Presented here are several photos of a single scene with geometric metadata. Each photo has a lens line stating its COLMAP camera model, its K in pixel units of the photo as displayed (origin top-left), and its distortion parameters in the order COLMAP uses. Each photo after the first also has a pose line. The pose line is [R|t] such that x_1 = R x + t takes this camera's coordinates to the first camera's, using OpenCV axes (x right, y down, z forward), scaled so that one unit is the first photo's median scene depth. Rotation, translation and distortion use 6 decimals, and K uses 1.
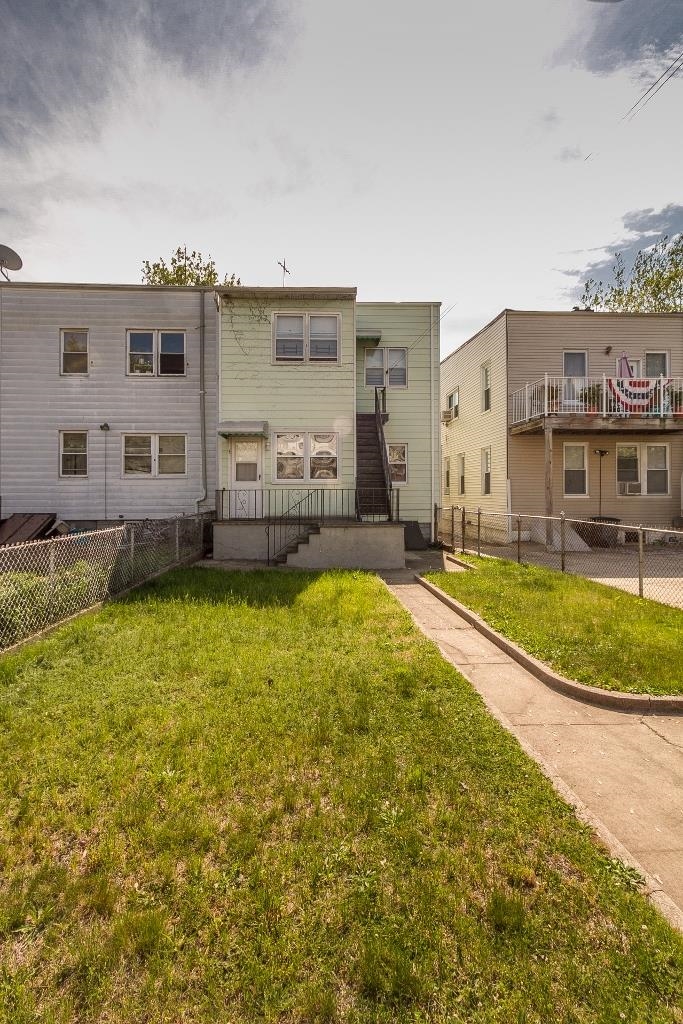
lens RADIAL K [[487.1, 0, 341.4], [0, 487.1, 492.1], [0, 0, 1]] dist [0.004777, -0.002194]
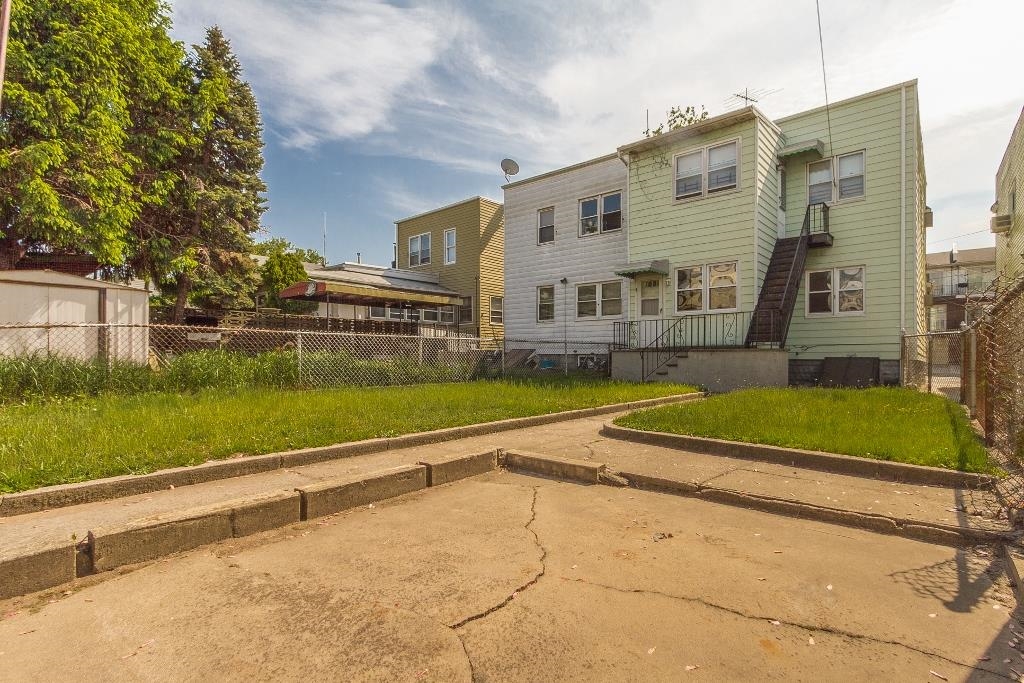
lens RADIAL K [[487.1, 0, 516.0], [0, 487.1, 356.9], [0, 0, 1]] dist [0.004777, -0.002194]
pose [[0.737573, 0.003828, -0.675256, 0.277532], [0.003027, 0.999955, 0.008975, 0.052262], [0.675260, -0.008663, 0.737529, -0.020982]]
